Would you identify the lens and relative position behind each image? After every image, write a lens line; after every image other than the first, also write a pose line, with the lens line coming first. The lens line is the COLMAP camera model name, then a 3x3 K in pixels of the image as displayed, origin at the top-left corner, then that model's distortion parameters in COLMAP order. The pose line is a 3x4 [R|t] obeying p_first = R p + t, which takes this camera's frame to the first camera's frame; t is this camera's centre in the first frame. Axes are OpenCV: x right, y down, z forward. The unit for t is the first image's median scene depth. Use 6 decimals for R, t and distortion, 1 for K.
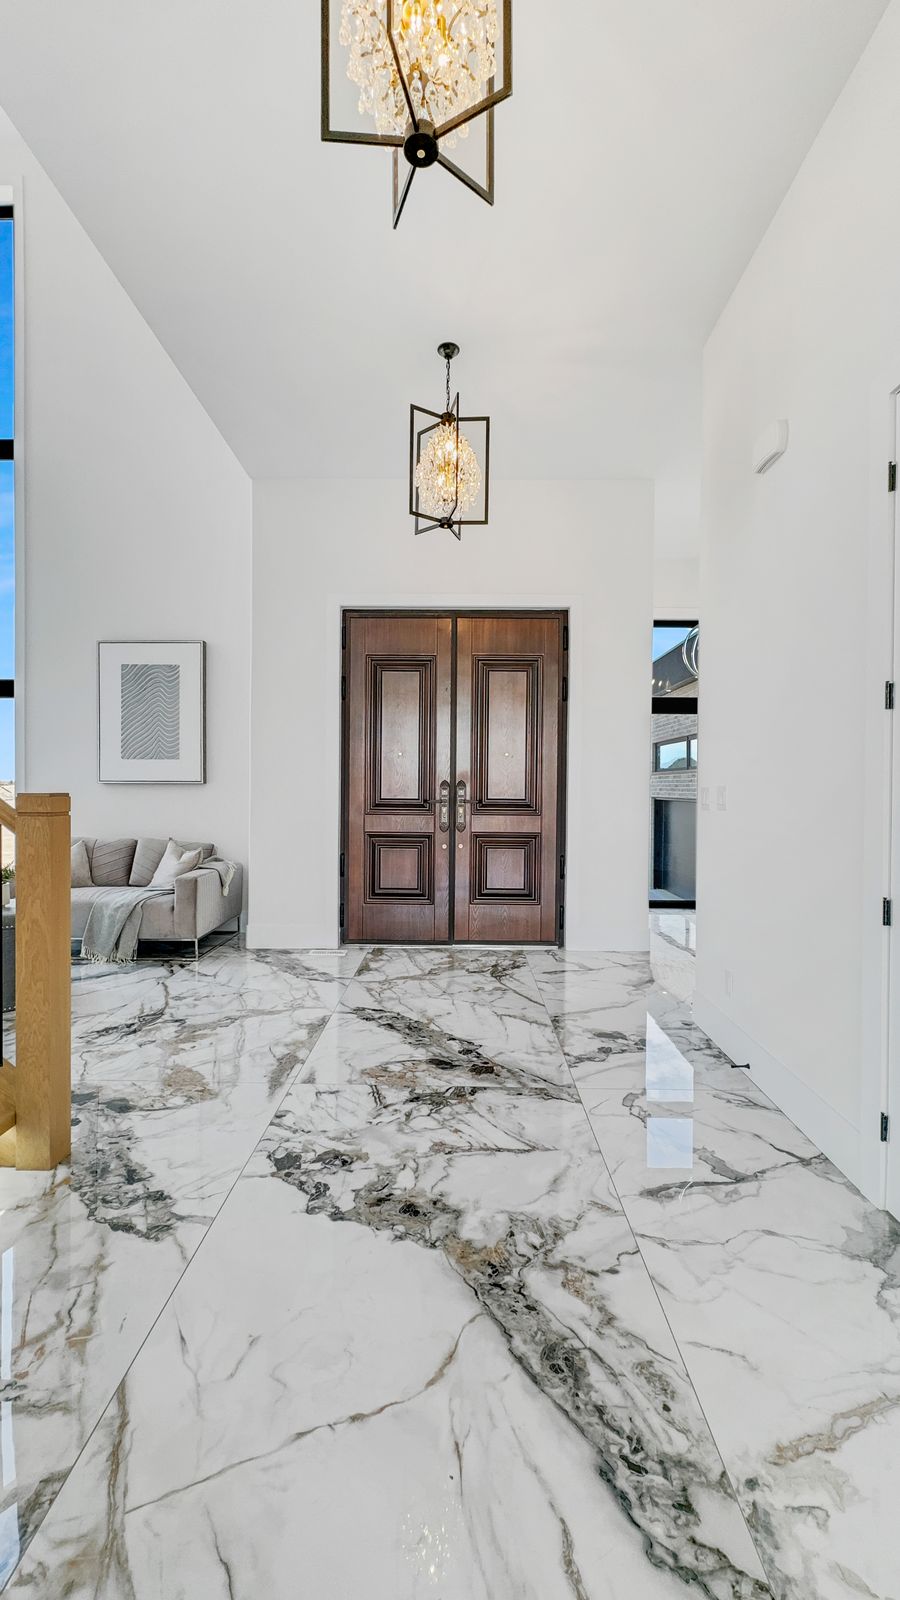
lens RADIAL K [[648.6, 0, 450.0], [0, 648.6, 800.0], [0, 0, 1]] dist [0.000821, 0.000128]
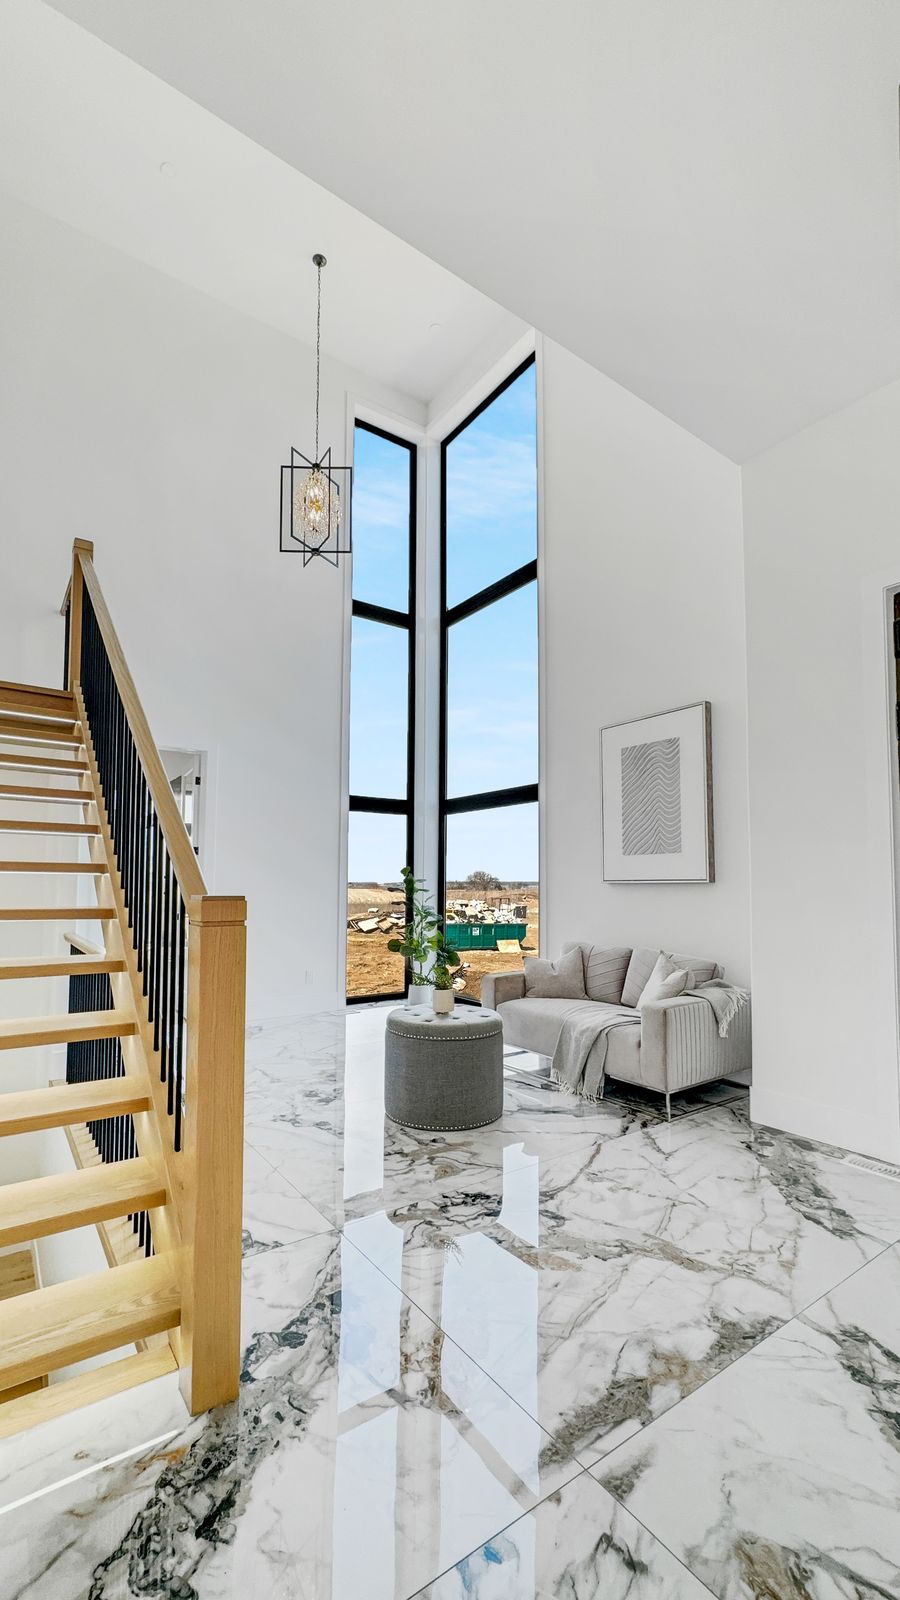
lens RADIAL K [[650.5, 0, 443.2], [0, 650.5, 851.5], [0, 0, 1]] dist [-0.000300, -0.000007]
pose [[0.586937, -0.045780, -0.808337, 0.075080], [-0.014635, 0.997637, -0.067127, -0.006928], [0.809500, 0.051229, 0.584880, 0.347591]]
